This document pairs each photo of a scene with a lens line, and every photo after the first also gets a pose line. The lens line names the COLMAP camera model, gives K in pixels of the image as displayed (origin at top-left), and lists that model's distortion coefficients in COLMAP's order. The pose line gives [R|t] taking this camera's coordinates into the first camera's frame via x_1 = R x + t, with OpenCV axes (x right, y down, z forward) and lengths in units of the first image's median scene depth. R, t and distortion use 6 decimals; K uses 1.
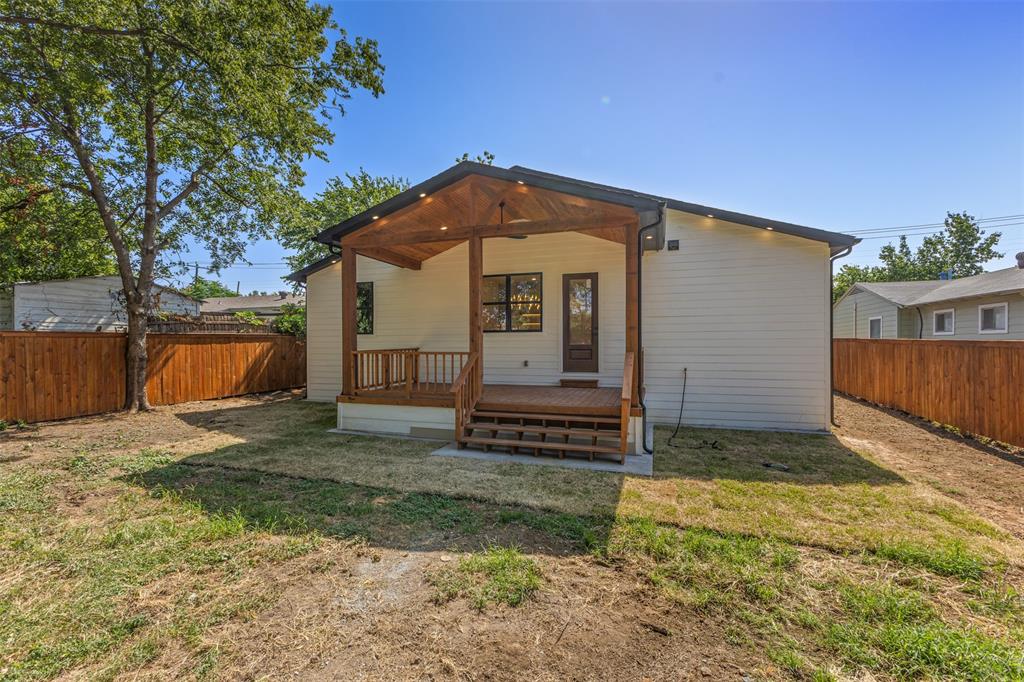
lens RADIAL K [[441.6, 0, 512.0], [0, 441.6, 341.0], [0, 0, 1]] dist [0.028755, -0.009704]
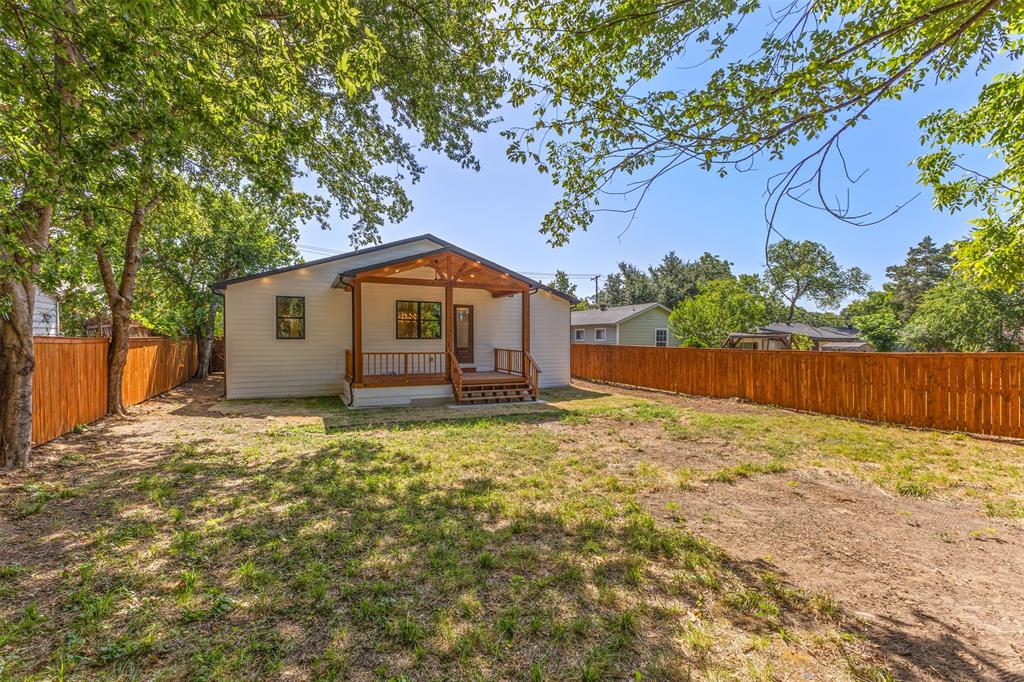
lens RADIAL K [[441.6, 0, 512.0], [0, 441.6, 341.0], [0, 0, 1]] dist [0.028755, -0.009704]
pose [[0.723028, 0.003433, 0.690811, -0.891675], [-0.008021, 0.999962, 0.003426, -0.022604], [-0.690772, -0.008018, 0.723028, -0.351670]]
